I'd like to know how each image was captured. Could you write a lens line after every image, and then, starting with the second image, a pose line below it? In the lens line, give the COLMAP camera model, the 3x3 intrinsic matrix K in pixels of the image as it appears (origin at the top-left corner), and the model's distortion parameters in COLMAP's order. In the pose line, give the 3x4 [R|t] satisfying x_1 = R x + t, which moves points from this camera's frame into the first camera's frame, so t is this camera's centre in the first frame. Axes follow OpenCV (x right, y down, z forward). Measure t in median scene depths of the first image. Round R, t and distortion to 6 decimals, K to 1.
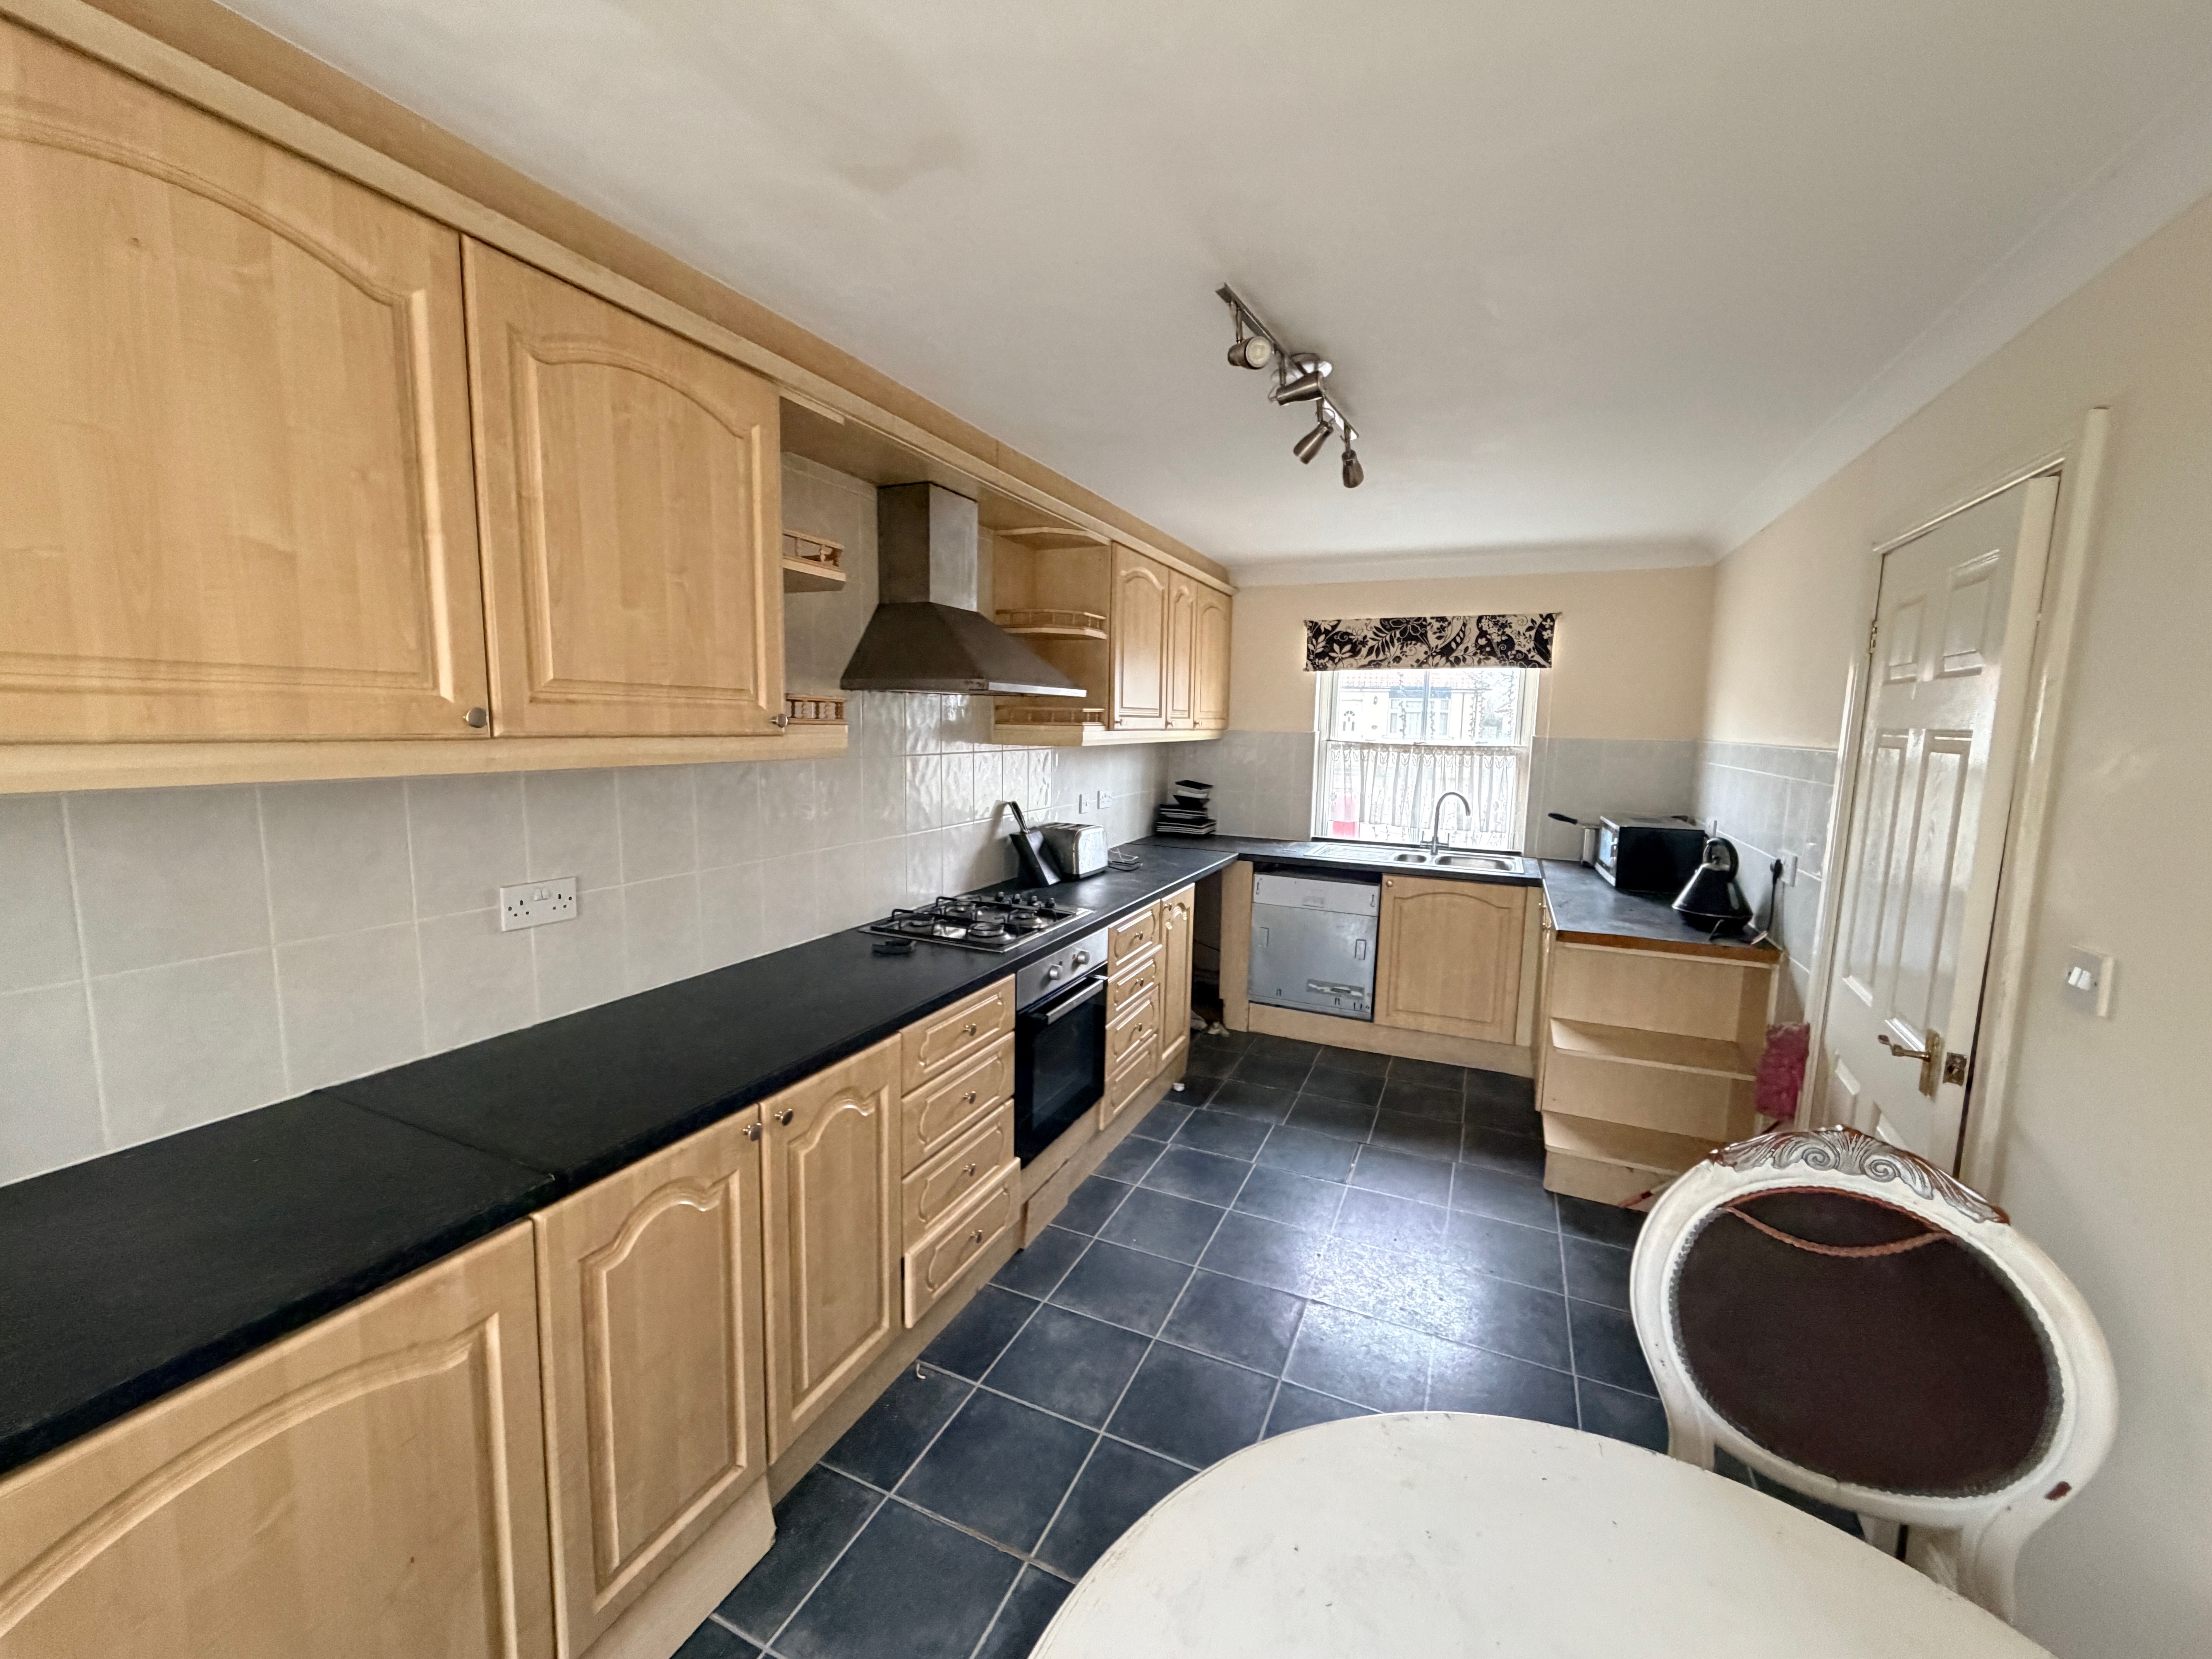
lens RADIAL K [[881.4, 0, 1098.6], [0, 881.4, 827.9], [0, 0, 1]] dist [-0.000465, -0.000131]
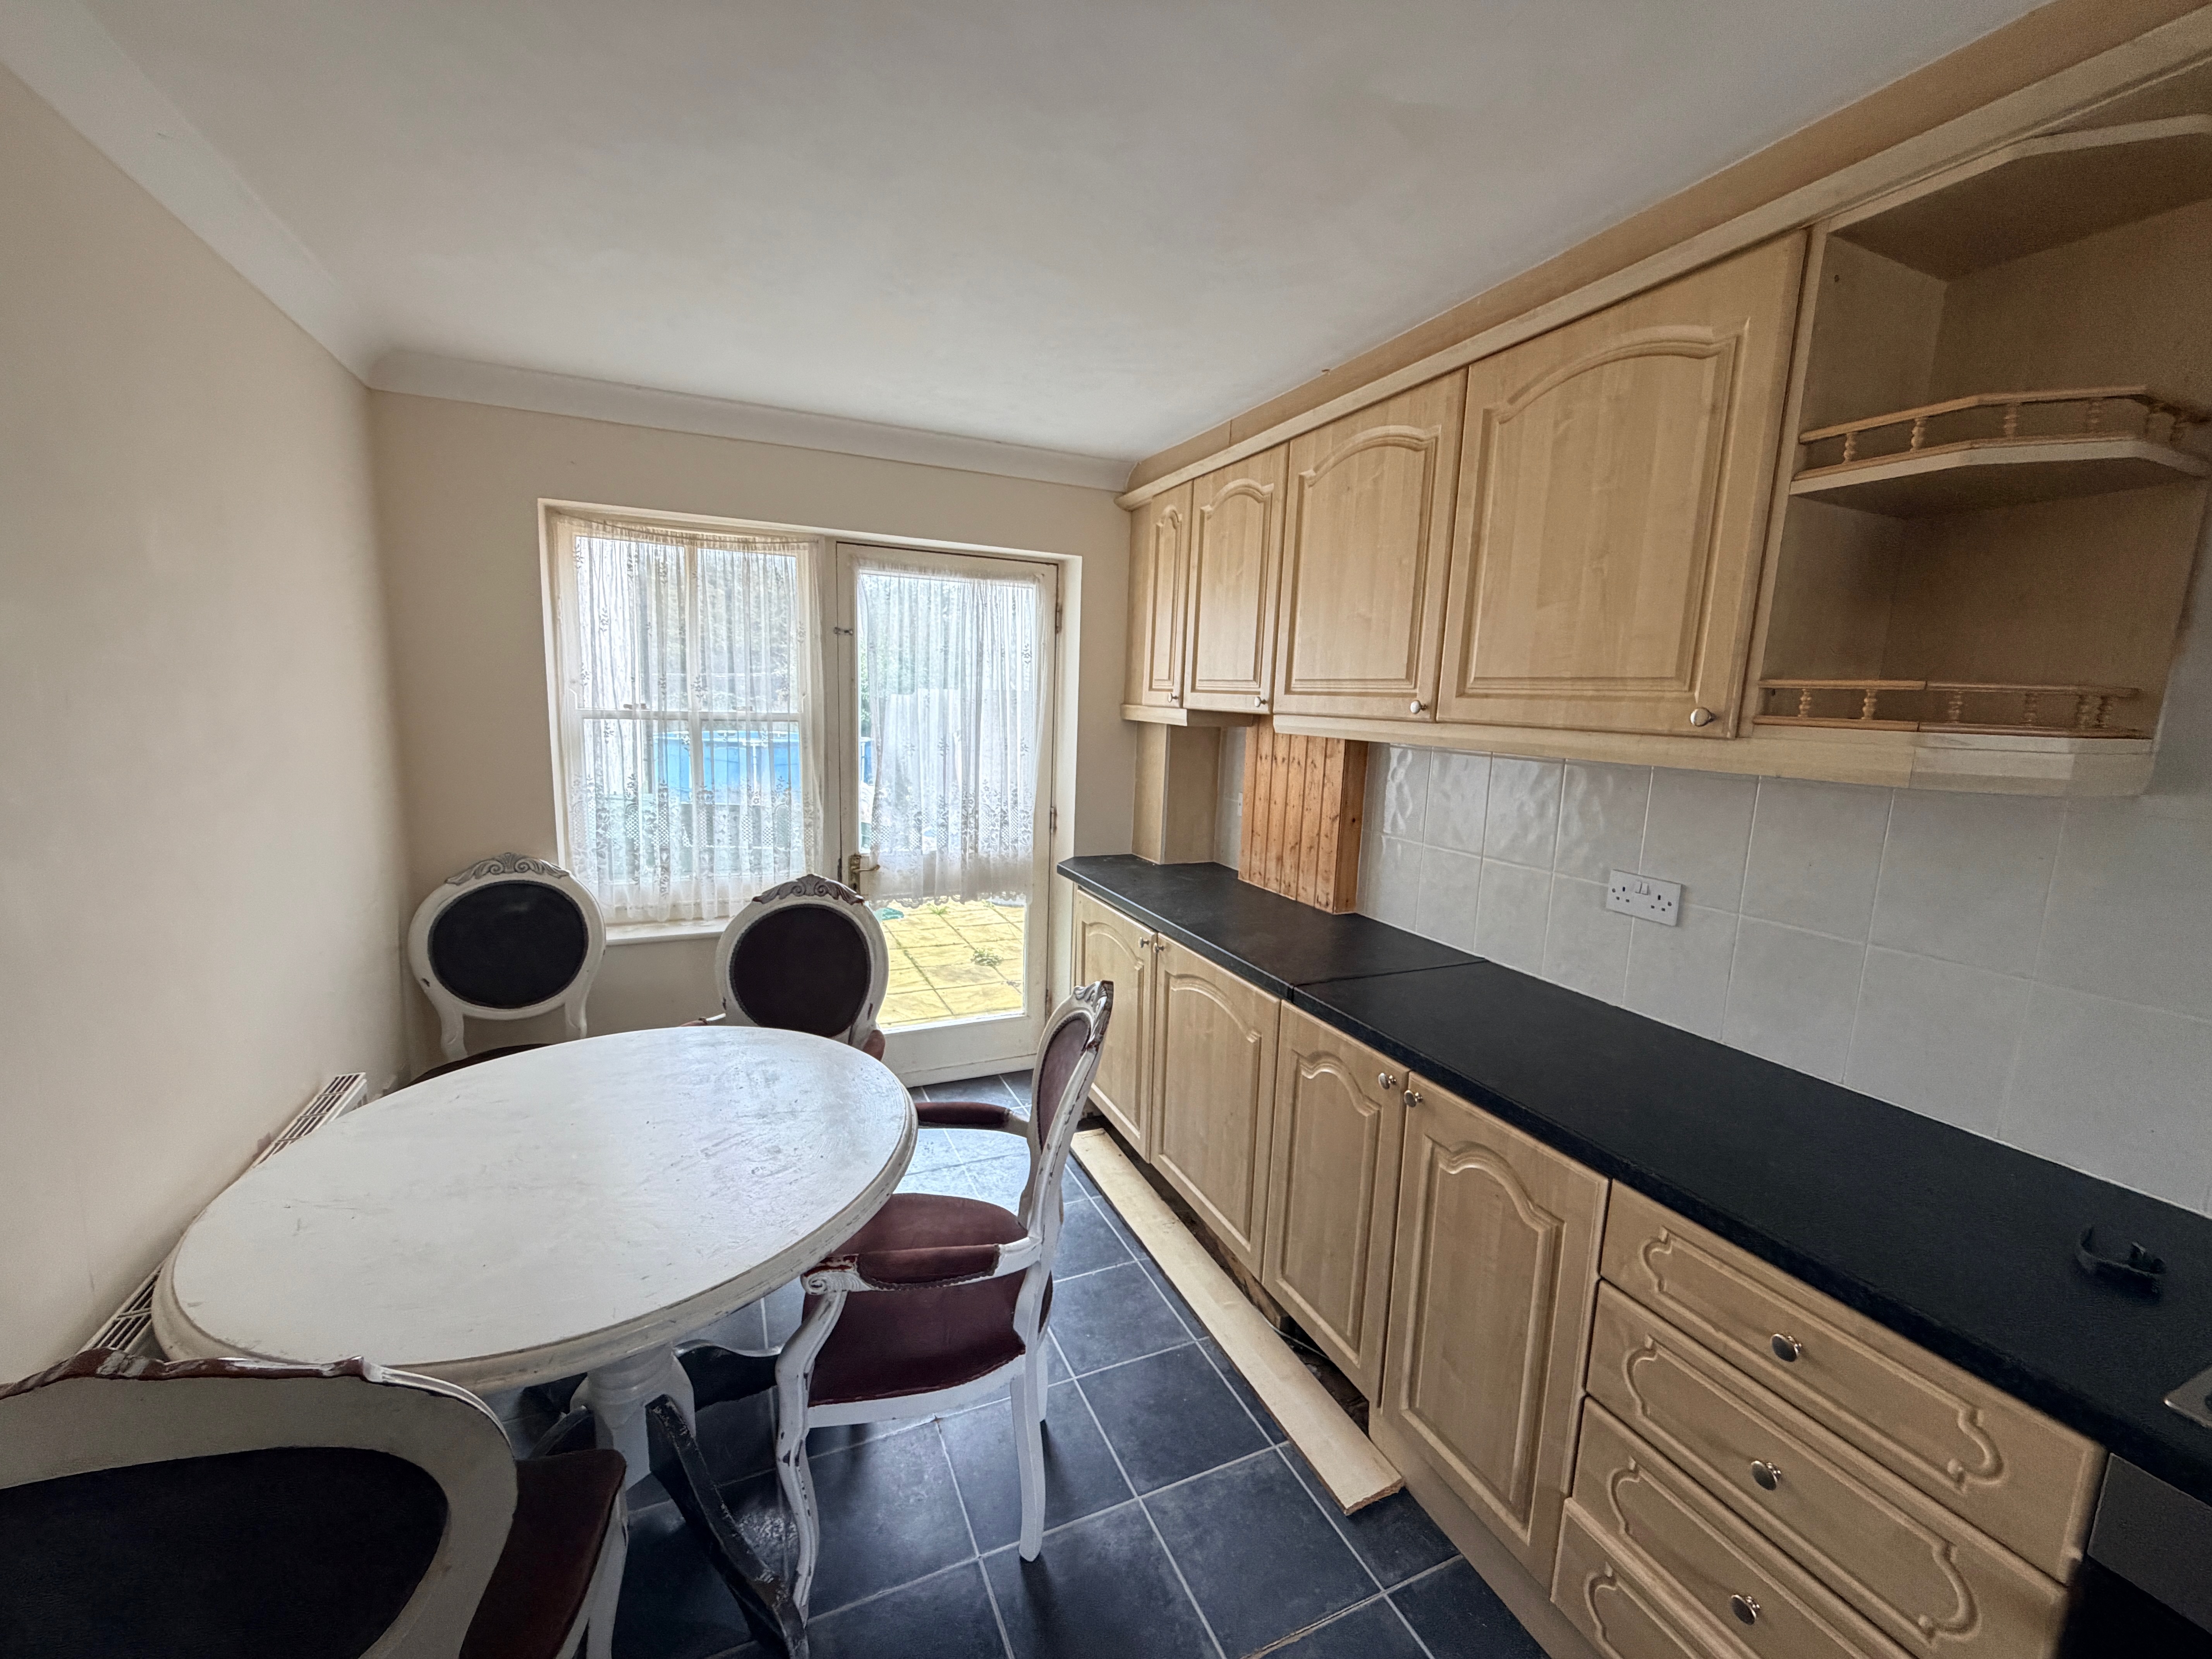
lens RADIAL K [[887.8, 0, 1105.5], [0, 887.8, 832.6], [0, 0, 1]] dist [-0.001344, -0.000162]
pose [[-0.659943, 0.070407, -0.748010, 0.233119], [-0.141181, 0.966243, 0.215507, -0.051766], [0.737932, 0.247827, -0.627724, 0.491910]]
